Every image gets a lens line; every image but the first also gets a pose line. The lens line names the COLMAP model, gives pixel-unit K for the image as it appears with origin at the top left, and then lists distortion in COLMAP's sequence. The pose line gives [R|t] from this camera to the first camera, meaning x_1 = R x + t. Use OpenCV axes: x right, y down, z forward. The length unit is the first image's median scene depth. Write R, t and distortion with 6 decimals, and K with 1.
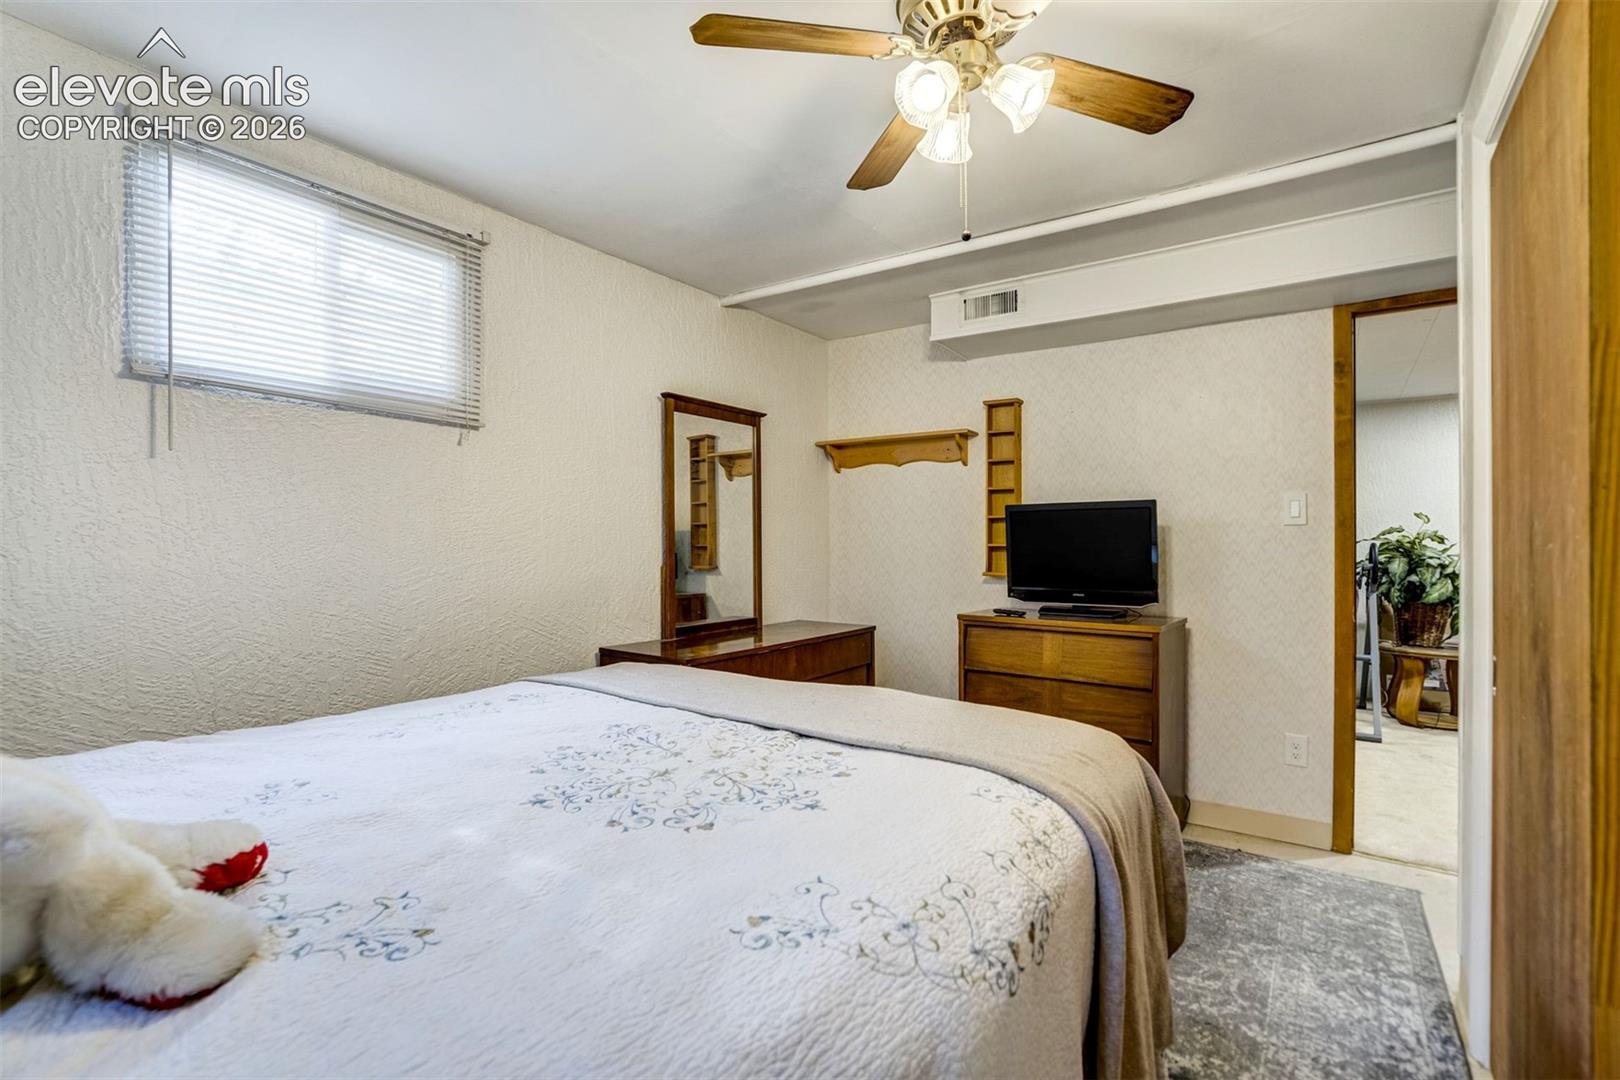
lens RADIAL K [[750.4, 0, 817.0], [0, 750.4, 548.4], [0, 0, 1]] dist [-0.072951, 0.027048]
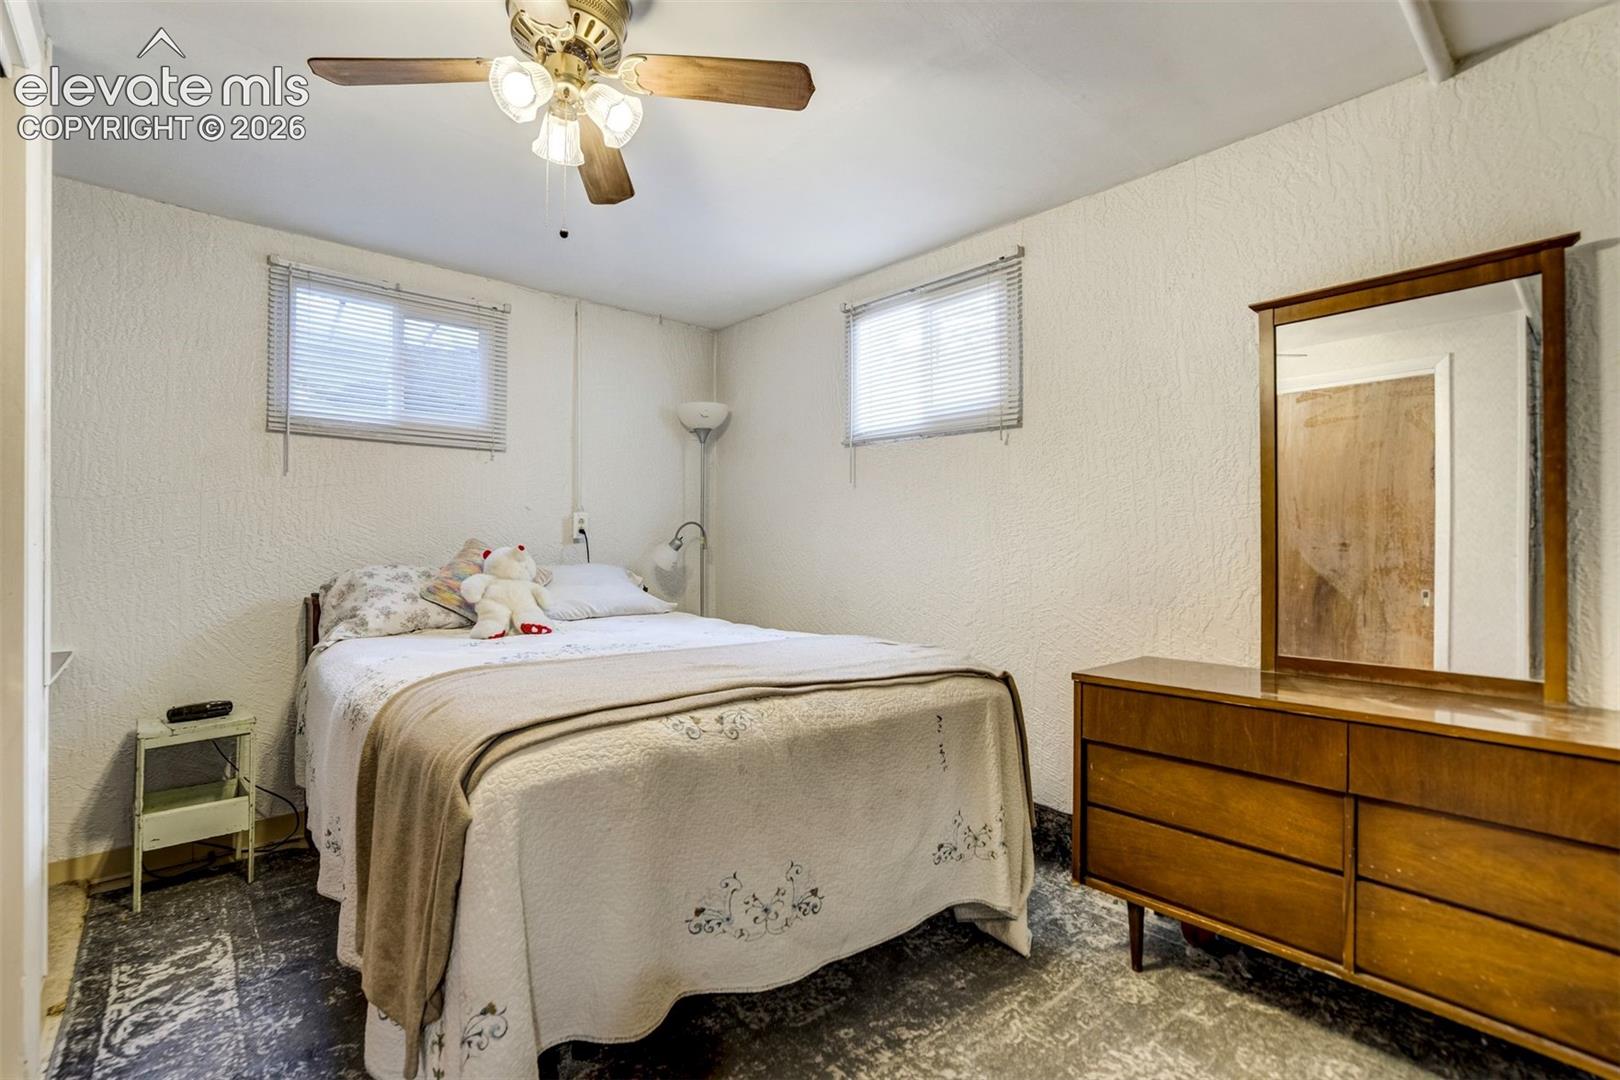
lens RADIAL K [[750.4, 0, 817.0], [0, 750.4, 548.4], [0, 0, 1]] dist [-0.072951, 0.027048]
pose [[-0.250186, 0.005104, -0.968184, 0.689986], [-0.002938, 0.999977, 0.006031, 0.012943], [0.968193, 0.004353, -0.250166, 0.998282]]
